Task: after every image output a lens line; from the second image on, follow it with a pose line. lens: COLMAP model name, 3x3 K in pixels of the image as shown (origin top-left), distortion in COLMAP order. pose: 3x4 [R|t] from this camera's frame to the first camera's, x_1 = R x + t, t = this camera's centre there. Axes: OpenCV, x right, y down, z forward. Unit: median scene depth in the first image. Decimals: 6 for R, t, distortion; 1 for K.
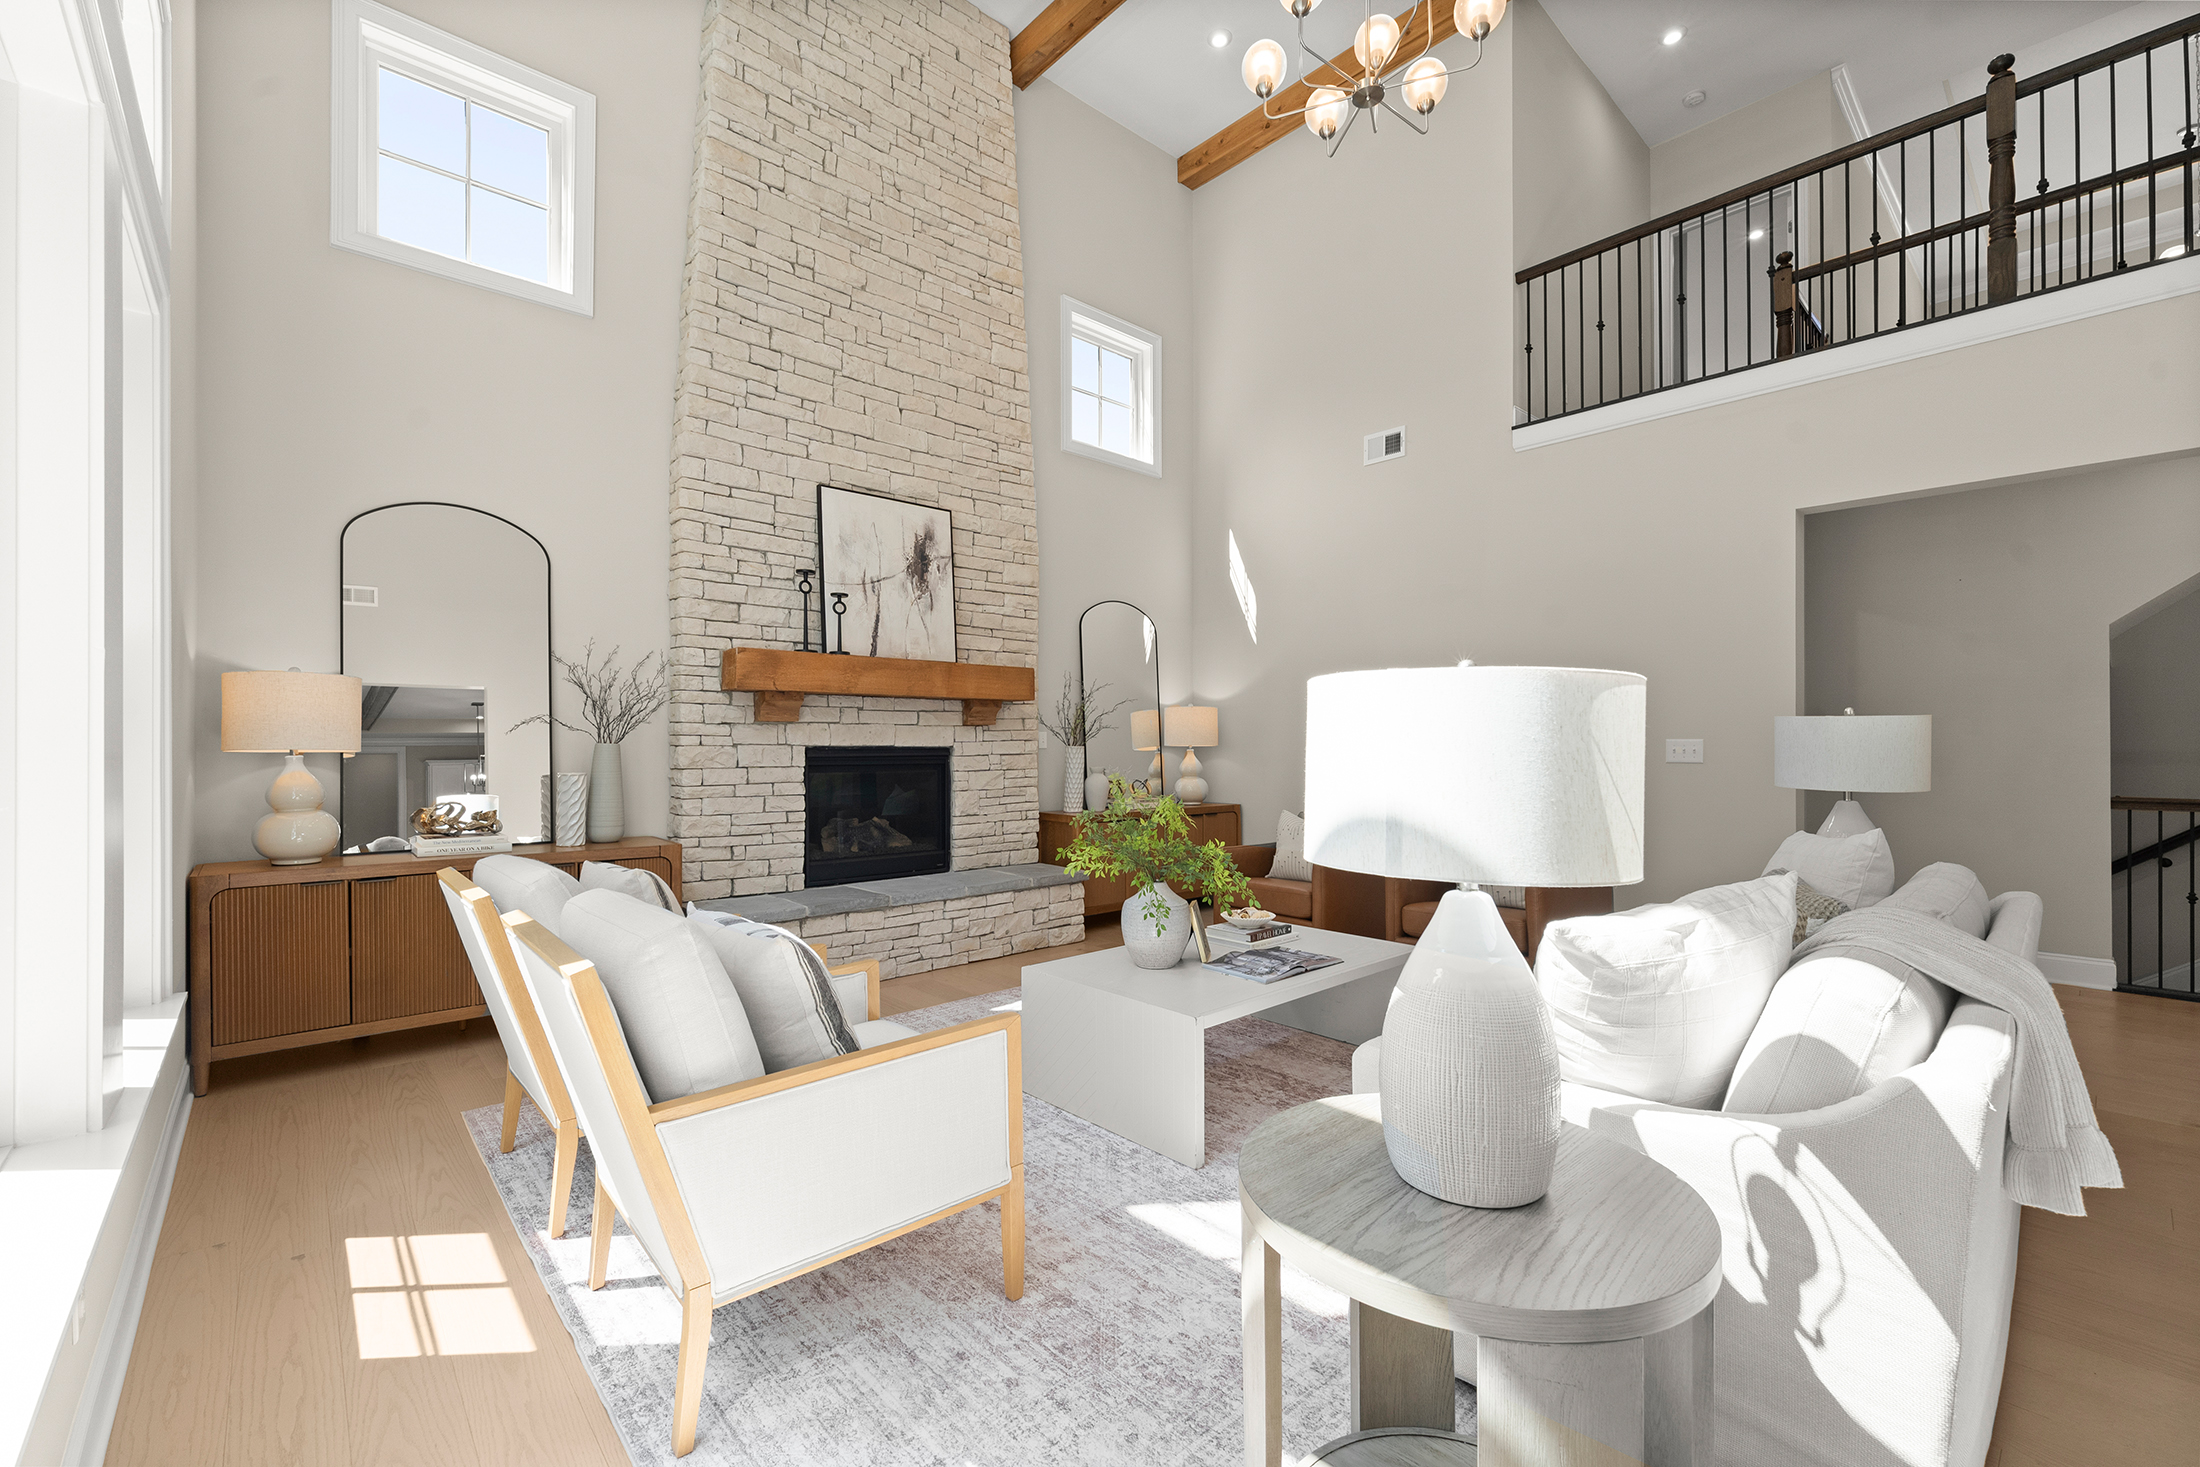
lens RADIAL K [[911.9, 0, 1095.3], [0, 911.9, 752.2], [0, 0, 1]] dist [-0.002892, -0.000051]
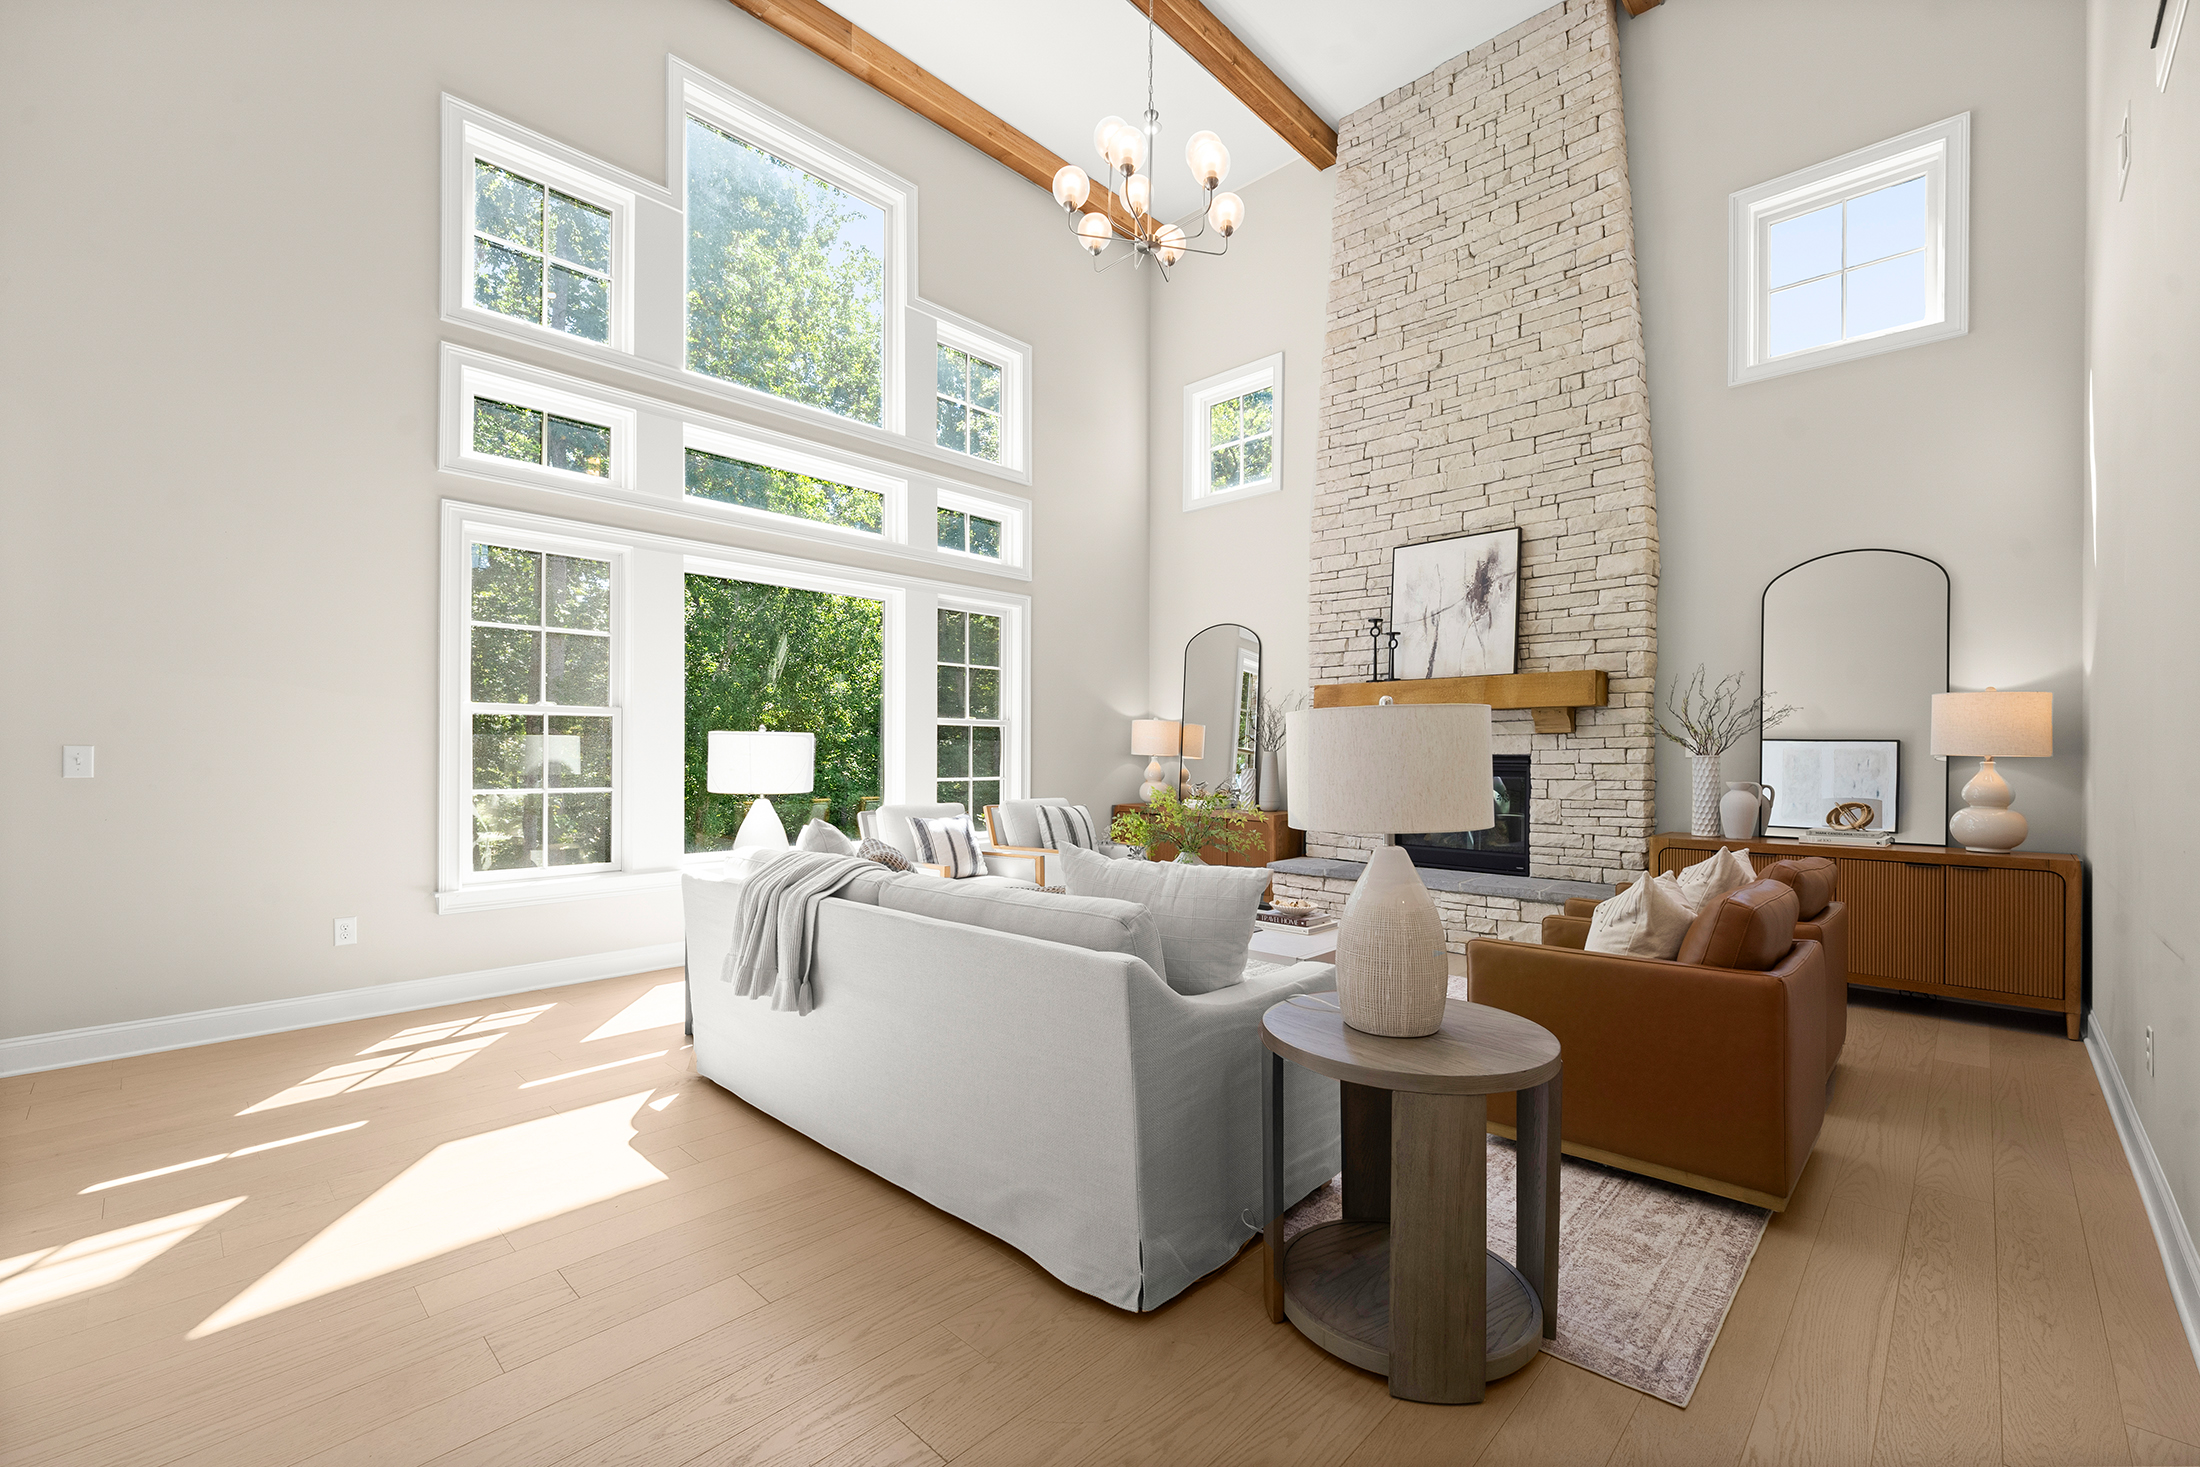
lens RADIAL K [[911.9, 0, 1095.3], [0, 911.9, 752.2], [0, 0, 1]] dist [-0.002892, -0.000051]
pose [[0.067233, 0.001630, -0.997736, 0.860380], [-0.007083, 0.999974, 0.001157, -0.006980], [0.997712, 0.006989, 0.067243, 0.461167]]
